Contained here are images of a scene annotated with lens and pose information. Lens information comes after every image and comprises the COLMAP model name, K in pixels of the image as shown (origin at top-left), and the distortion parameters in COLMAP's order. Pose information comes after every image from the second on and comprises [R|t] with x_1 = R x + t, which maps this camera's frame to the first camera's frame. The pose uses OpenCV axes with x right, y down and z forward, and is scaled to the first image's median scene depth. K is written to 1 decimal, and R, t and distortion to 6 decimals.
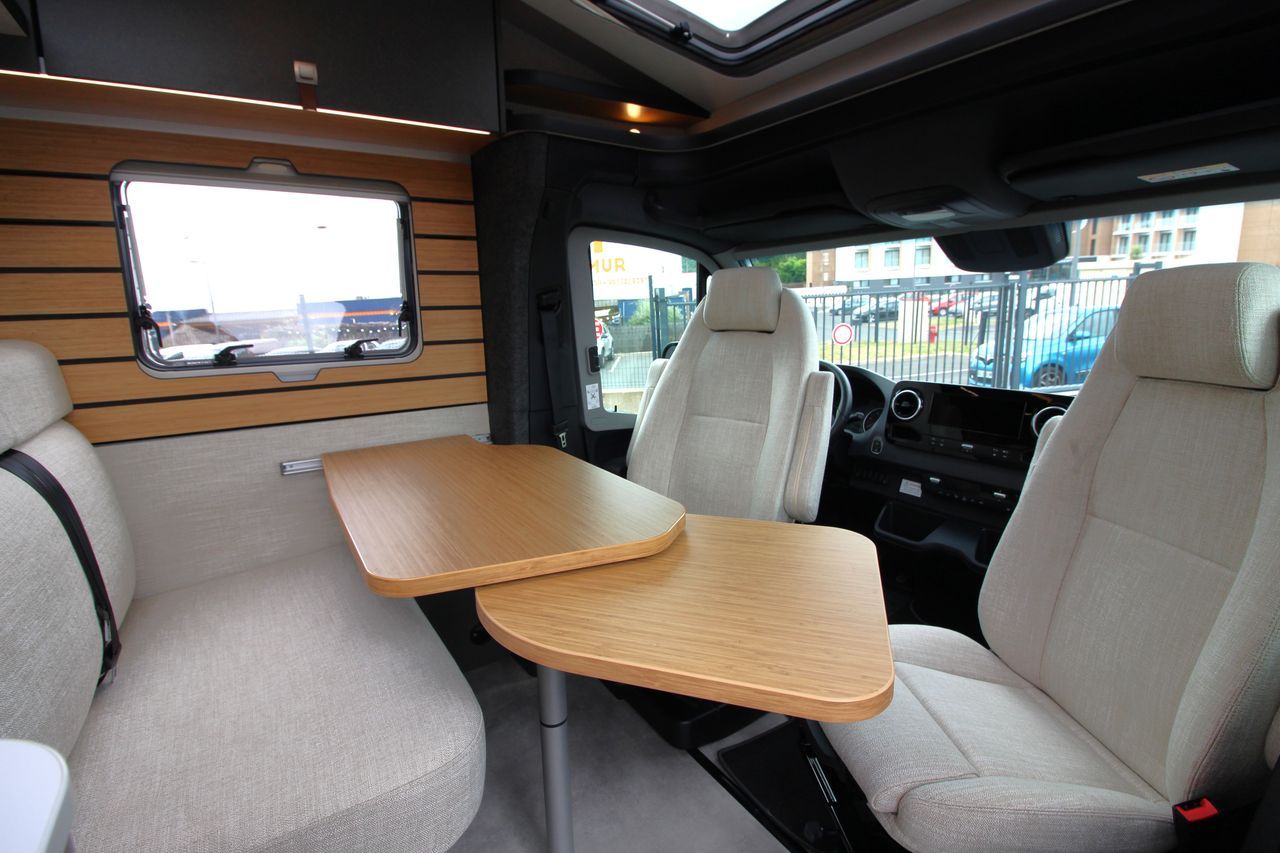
lens RADIAL K [[592.7, 0, 633.9], [0, 592.7, 406.4], [0, 0, 1]] dist [0.009189, -0.000399]
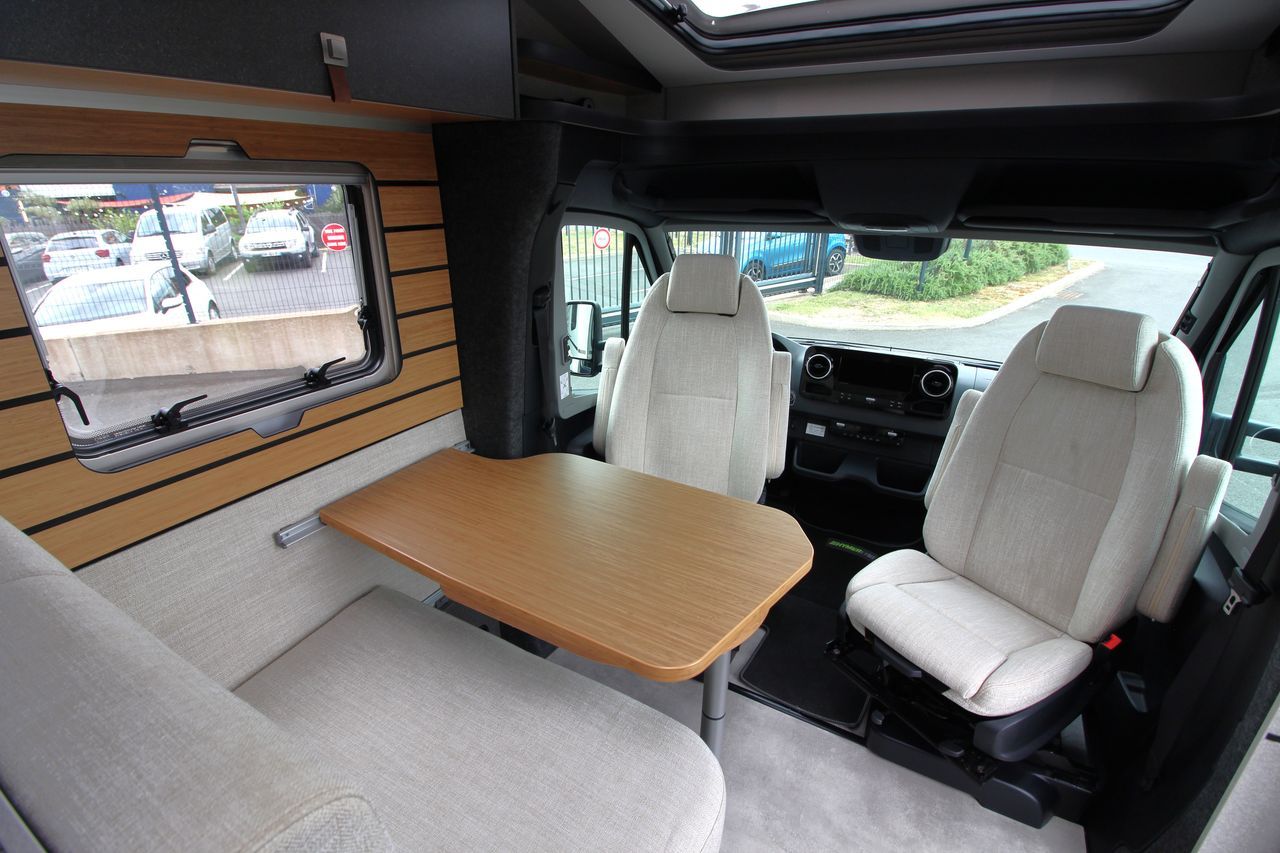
lens RADIAL K [[592.7, 0, 633.9], [0, 592.7, 406.4], [0, 0, 1]] dist [0.009189, -0.000399]
pose [[0.891694, -0.133116, 0.432623, -0.429545], [0.050475, 0.979060, 0.197216, -0.185484], [-0.449817, -0.154020, 0.879740, 0.085582]]
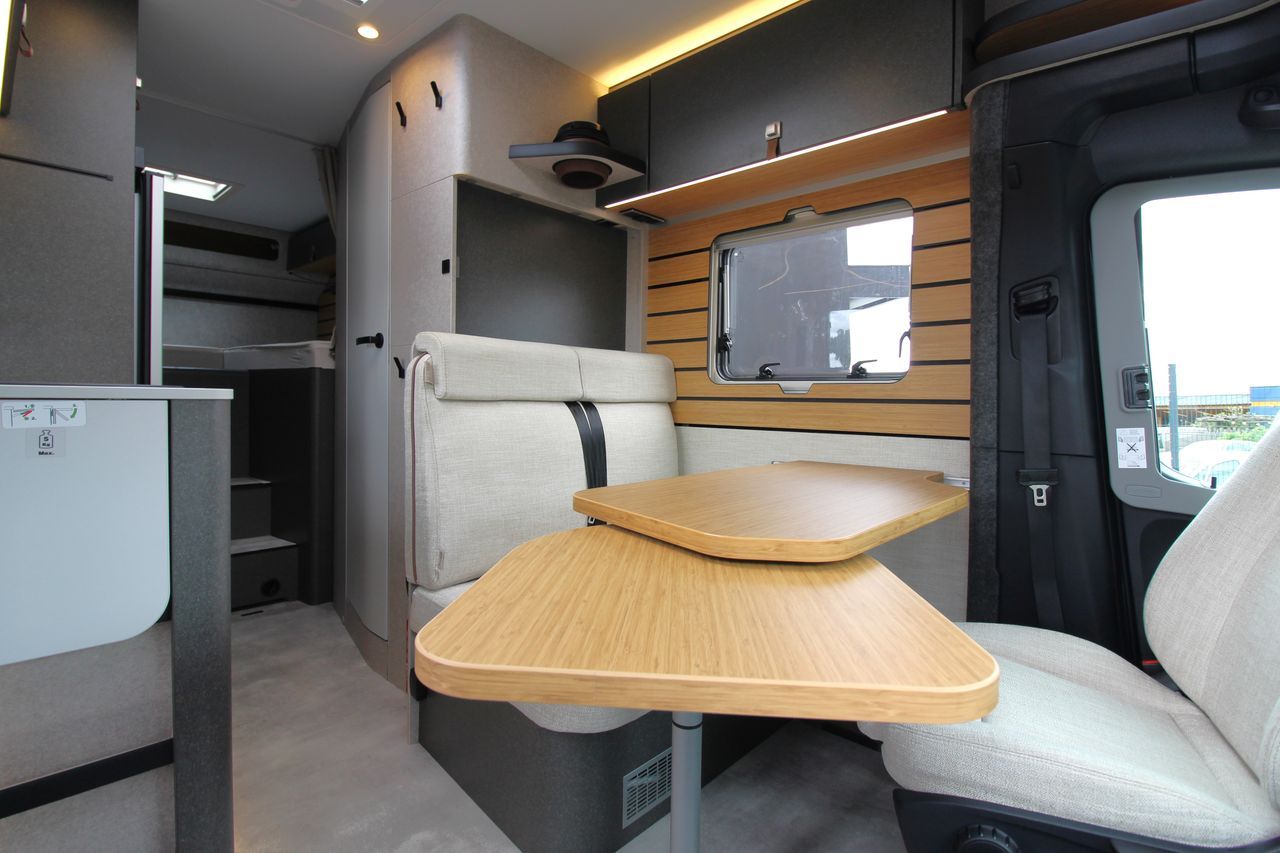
lens RADIAL K [[635.4, 0, 638.0], [0, 635.4, 404.2], [0, 0, 1]] dist [-0.002220, -0.001404]
pose [[0.250612, 0.033404, -0.967511, 0.476922], [-0.178731, 0.983821, -0.012329, 0.041259], [0.951446, 0.176014, 0.252528, 0.365010]]
